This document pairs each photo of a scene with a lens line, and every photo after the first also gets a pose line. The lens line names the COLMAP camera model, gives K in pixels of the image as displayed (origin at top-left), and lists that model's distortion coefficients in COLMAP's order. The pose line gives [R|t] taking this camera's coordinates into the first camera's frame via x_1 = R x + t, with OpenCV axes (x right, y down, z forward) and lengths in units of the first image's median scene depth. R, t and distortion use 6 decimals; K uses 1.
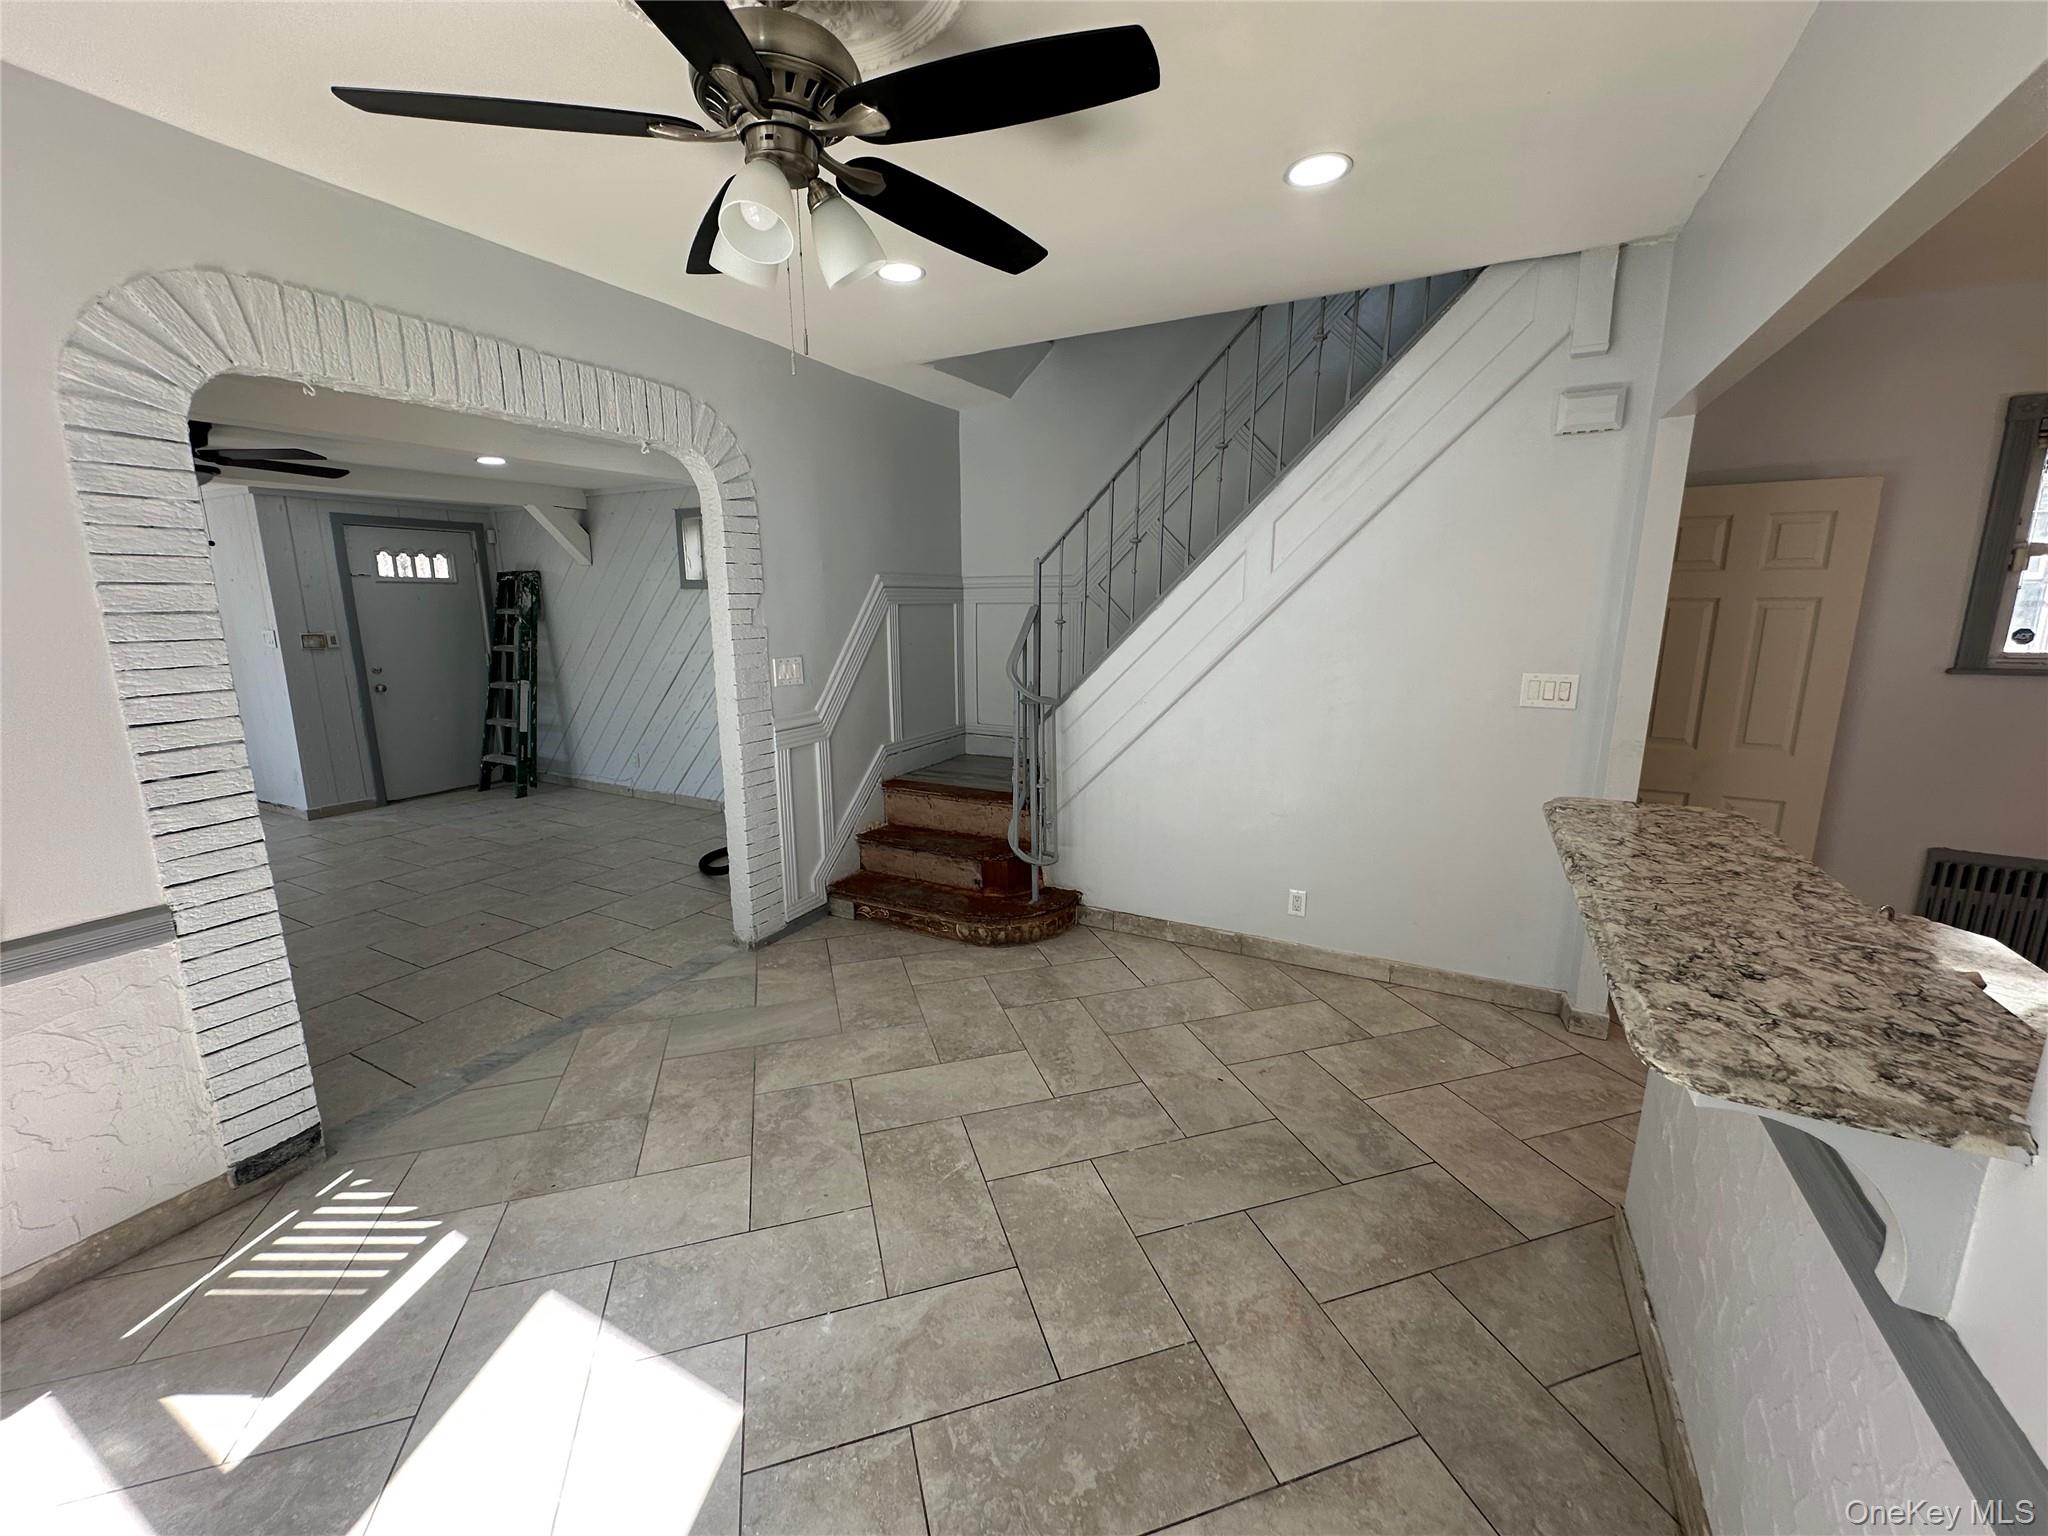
lens RADIAL K [[818.0, 0, 1024.7], [0, 818.0, 765.9], [0, 0, 1]] dist [-0.002434, 0.000635]
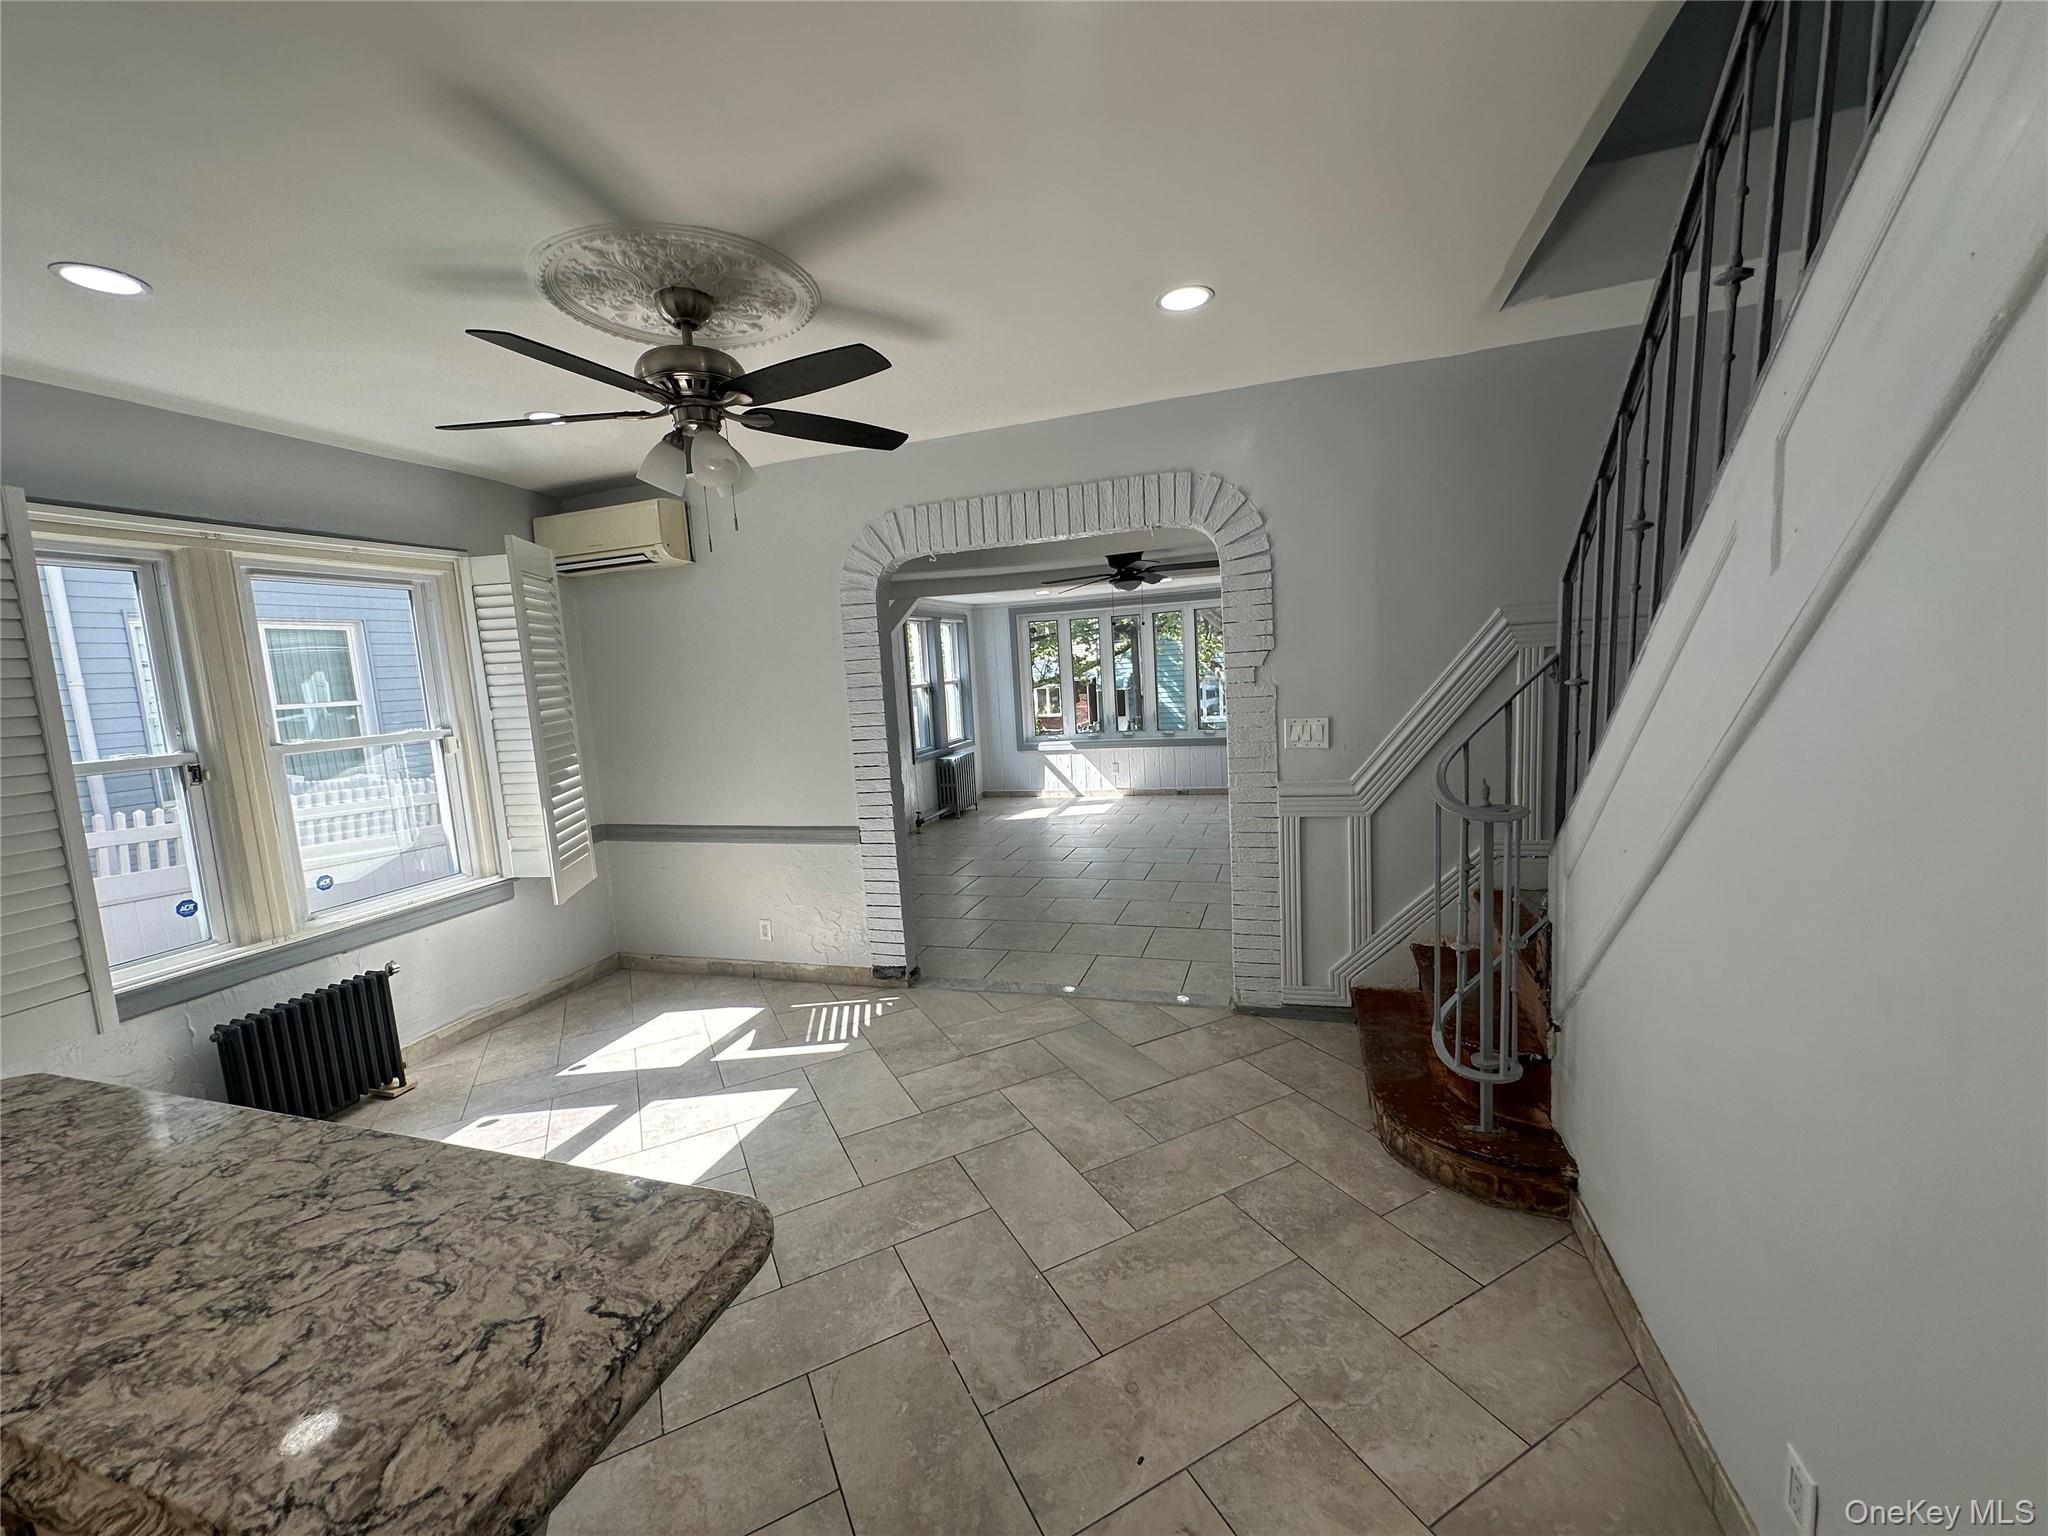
lens RADIAL K [[818.0, 0, 1024.7], [0, 818.0, 765.9], [0, 0, 1]] dist [-0.002434, 0.000635]
pose [[0.170314, 0.115002, -0.978656, 0.913709], [-0.133784, 0.986669, 0.092661, -0.203905], [0.976266, 0.115147, 0.183429, 0.898386]]
